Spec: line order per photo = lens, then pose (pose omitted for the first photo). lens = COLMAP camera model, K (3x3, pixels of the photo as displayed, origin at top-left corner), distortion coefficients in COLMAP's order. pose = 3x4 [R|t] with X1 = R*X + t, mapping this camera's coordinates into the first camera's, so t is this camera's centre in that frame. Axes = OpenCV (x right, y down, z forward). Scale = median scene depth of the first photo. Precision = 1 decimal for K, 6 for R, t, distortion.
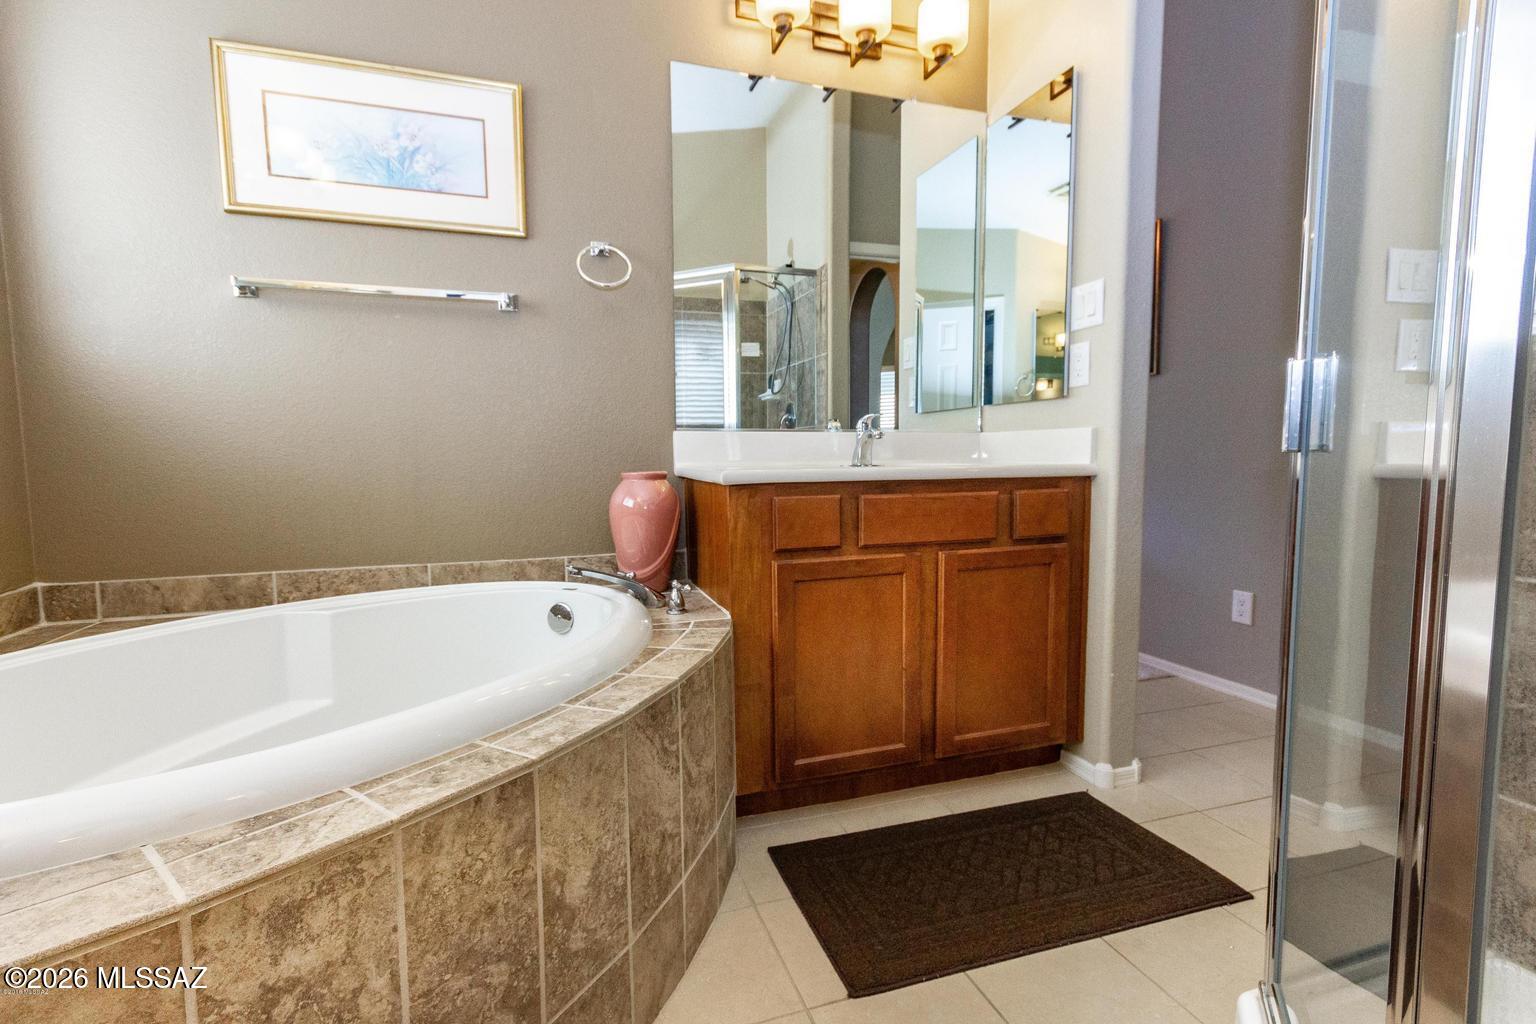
lens RADIAL K [[730.3, 0, 775.3], [0, 730.3, 515.7], [0, 0, 1]] dist [0.010008, -0.000638]
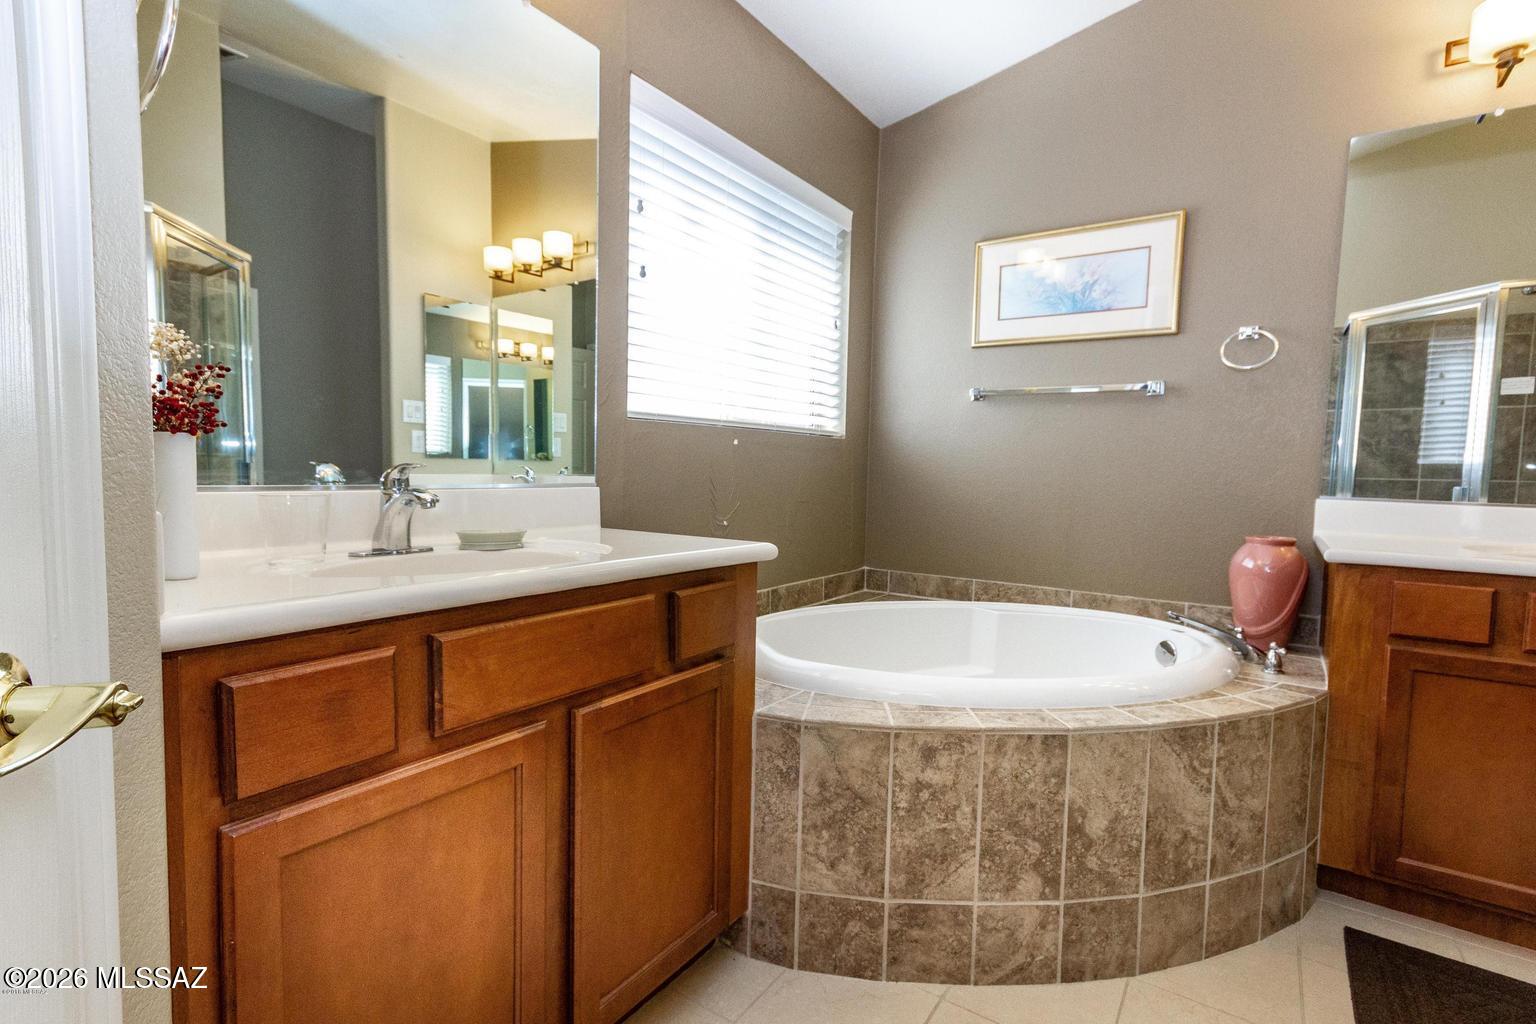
lens RADIAL K [[730.3, 0, 775.3], [0, 730.3, 515.7], [0, 0, 1]] dist [0.010008, -0.000638]
pose [[0.603593, 0.077487, -0.793518, 0.395069], [-0.097671, 0.994956, 0.022863, -0.075948], [0.791287, 0.063704, 0.608117, -0.386119]]
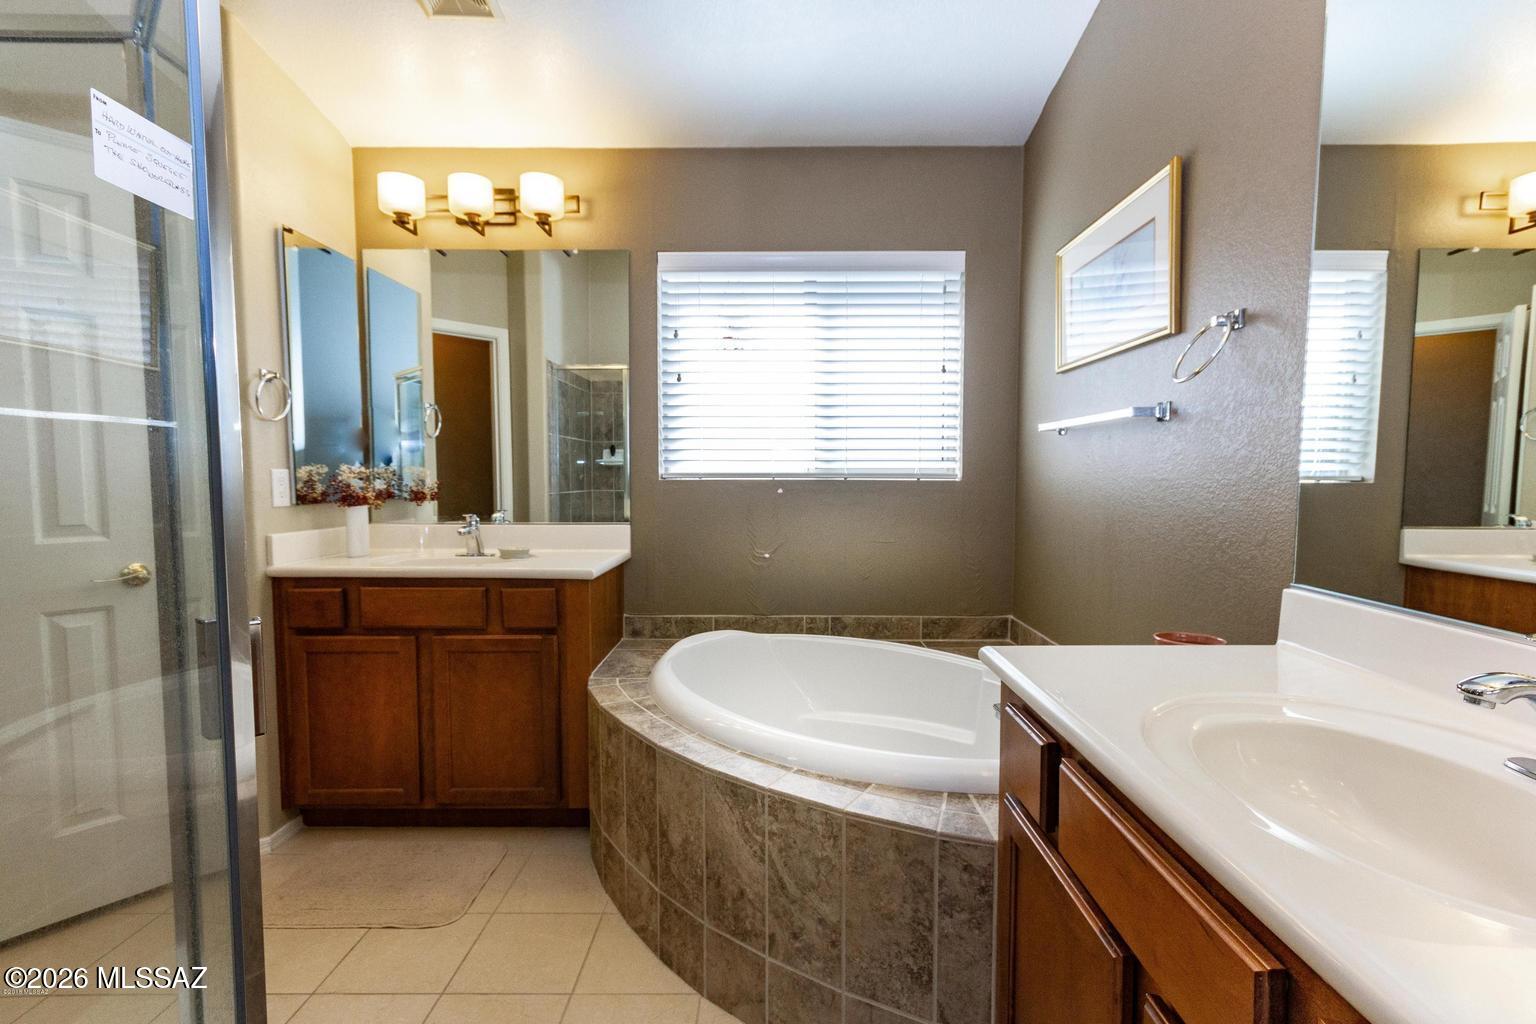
lens RADIAL K [[715.0, 0, 768.0], [0, 715.0, 512.0], [0, 0, 1]] dist [-0.000619, 0.000150]
pose [[-0.331641, 0.059964, -0.941498, 1.001907], [-0.078161, 0.992801, 0.090764, -0.354845], [0.940162, 0.103689, -0.324567, 1.410606]]
